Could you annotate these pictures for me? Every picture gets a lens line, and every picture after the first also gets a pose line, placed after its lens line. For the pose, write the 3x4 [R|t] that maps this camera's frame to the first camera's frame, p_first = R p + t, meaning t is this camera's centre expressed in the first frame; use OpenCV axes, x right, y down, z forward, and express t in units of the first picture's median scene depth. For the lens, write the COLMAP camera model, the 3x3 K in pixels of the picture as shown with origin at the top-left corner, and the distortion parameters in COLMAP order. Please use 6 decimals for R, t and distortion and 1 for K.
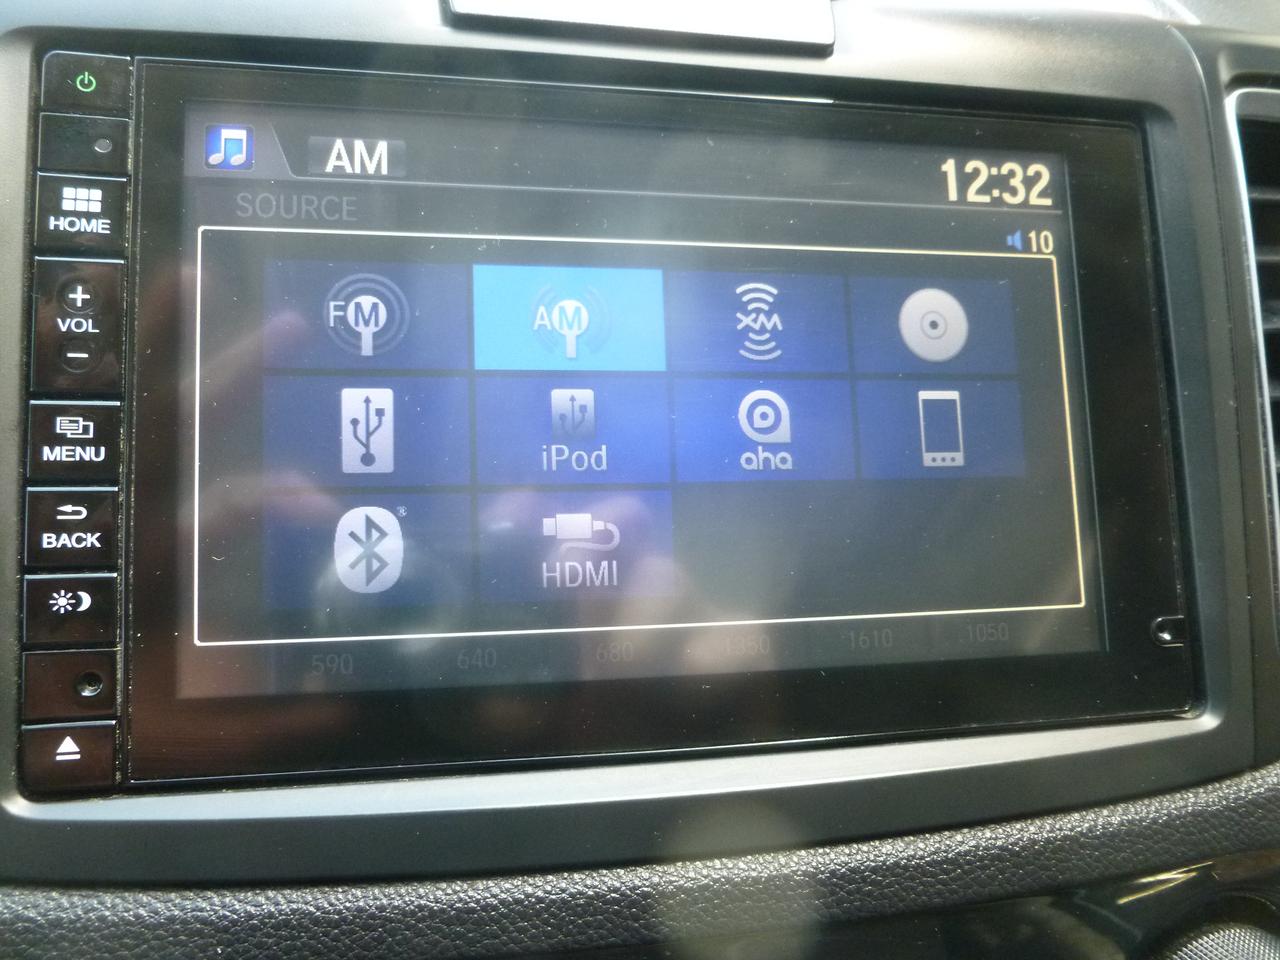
lens RADIAL K [[1095.4, 0, 640.0], [0, 1095.4, 480.0], [0, 0, 1]] dist [-0.027392, 0.004621]
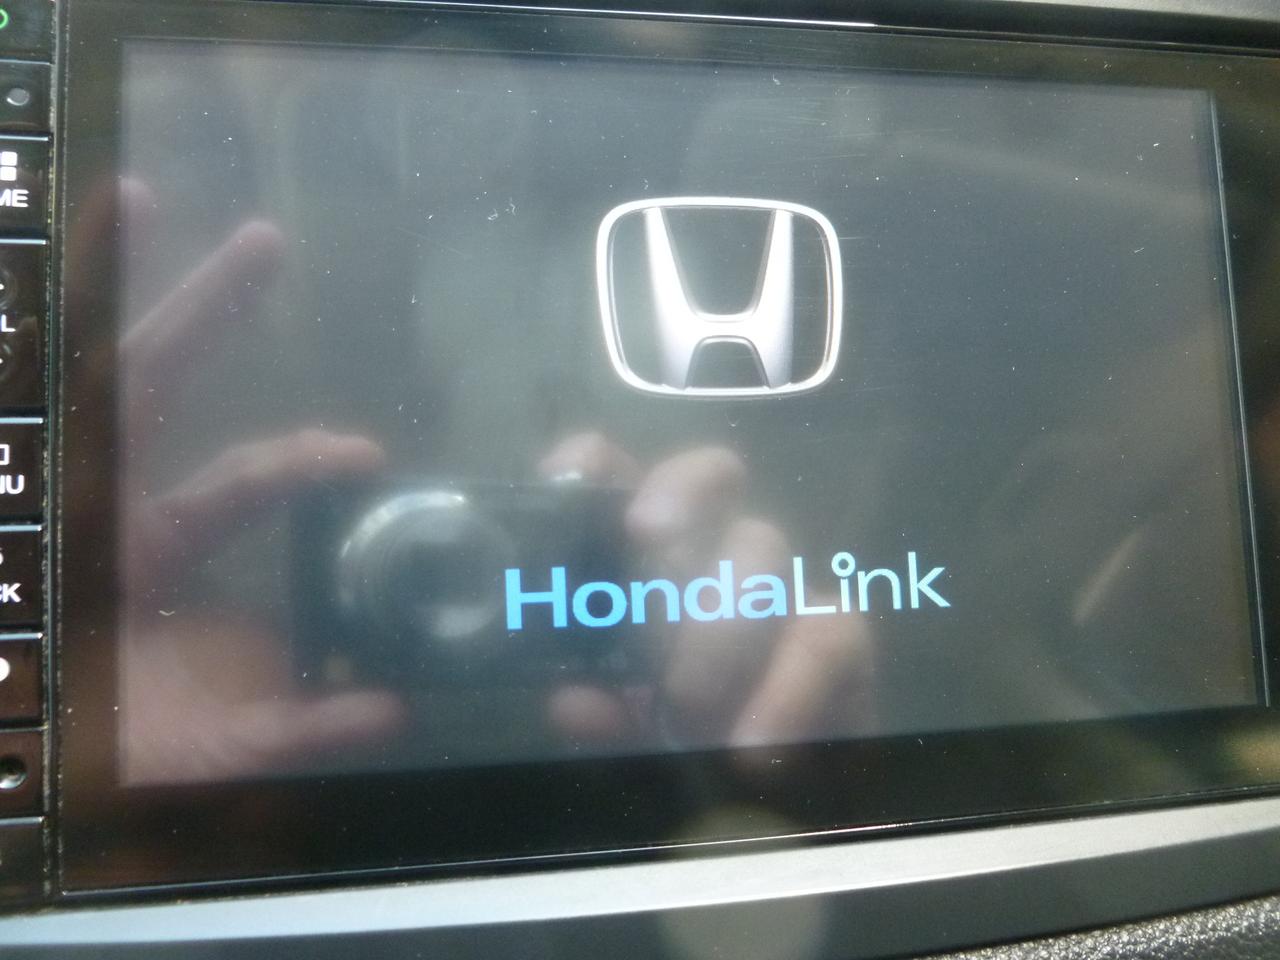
lens RADIAL K [[1095.4, 0, 640.0], [0, 1095.4, 480.0], [0, 0, 1]] dist [-0.027392, 0.004621]
pose [[0.999453, -0.008090, -0.032074, -0.013321], [0.008906, 0.999639, 0.025356, -0.041740], [0.031857, -0.025628, 0.999164, 0.209197]]
